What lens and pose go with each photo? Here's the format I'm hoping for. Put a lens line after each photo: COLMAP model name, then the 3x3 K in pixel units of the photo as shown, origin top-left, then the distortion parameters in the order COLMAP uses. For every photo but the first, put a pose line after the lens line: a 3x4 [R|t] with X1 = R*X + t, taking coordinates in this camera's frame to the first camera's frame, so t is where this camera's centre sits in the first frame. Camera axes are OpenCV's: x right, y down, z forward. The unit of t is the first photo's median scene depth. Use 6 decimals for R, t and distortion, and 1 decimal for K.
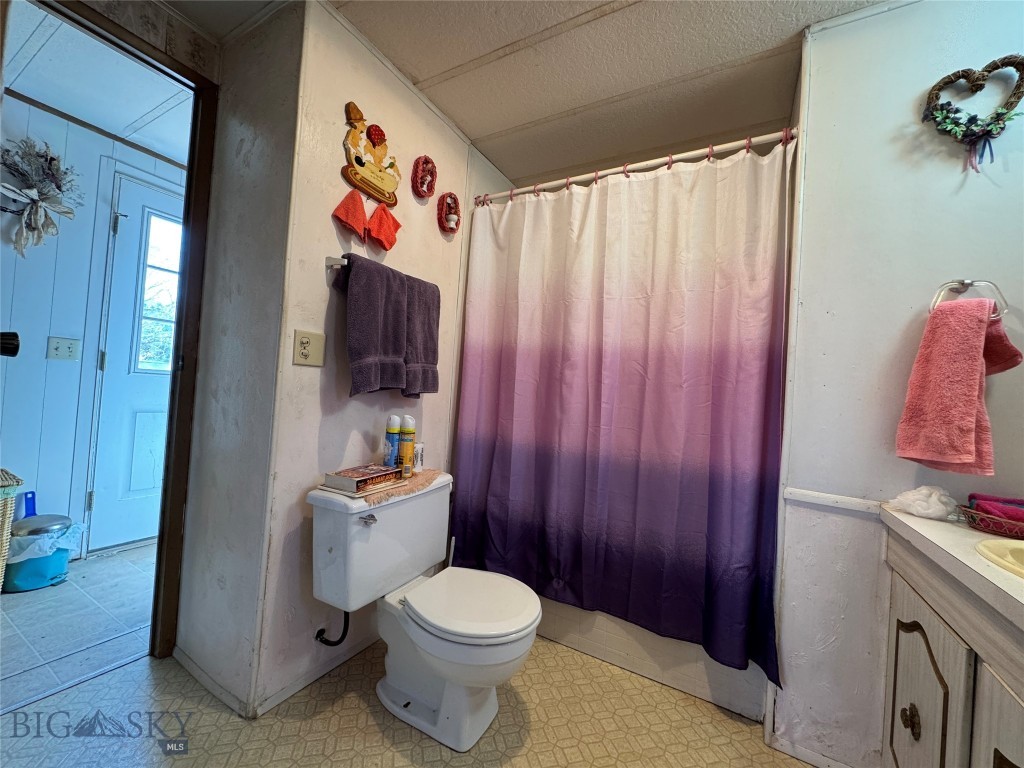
lens RADIAL K [[408.5, 0, 510.6], [0, 408.5, 384.1], [0, 0, 1]] dist [-0.004193, 0.000833]
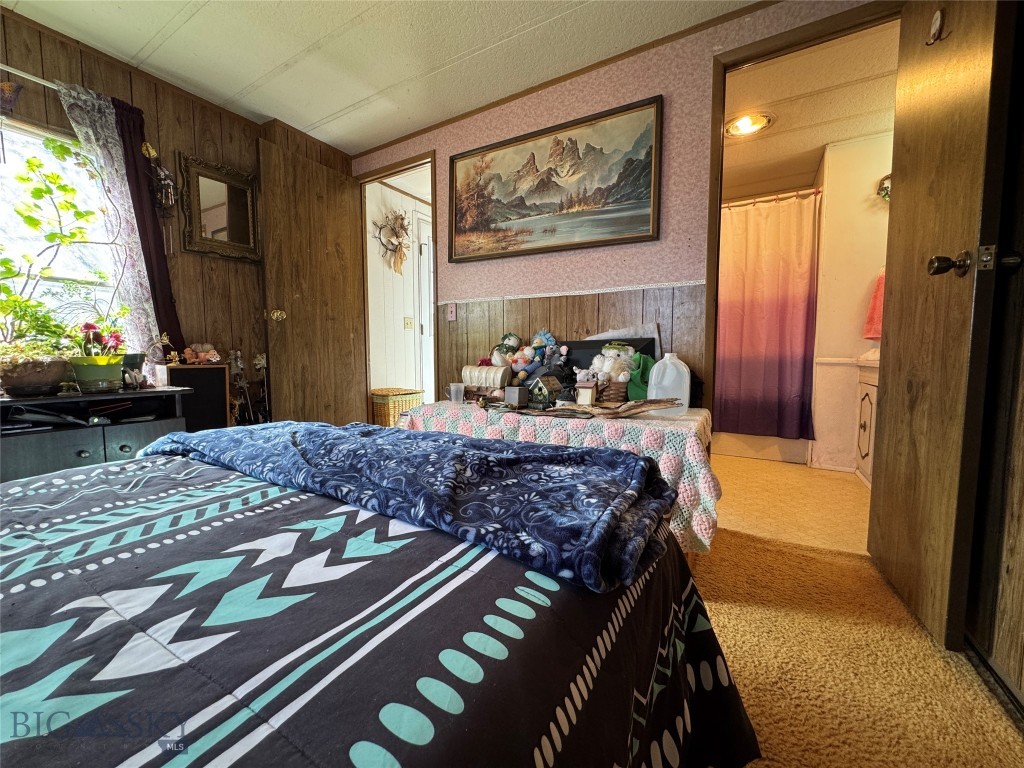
lens RADIAL K [[408.5, 0, 510.2], [0, 408.5, 385.4], [0, 0, 1]] dist [-0.004193, 0.000833]
pose [[0.997100, -0.065203, -0.039240, -0.834286], [0.068612, 0.993306, 0.092928, 0.066036], [0.032918, -0.095351, 0.994899, -1.171446]]
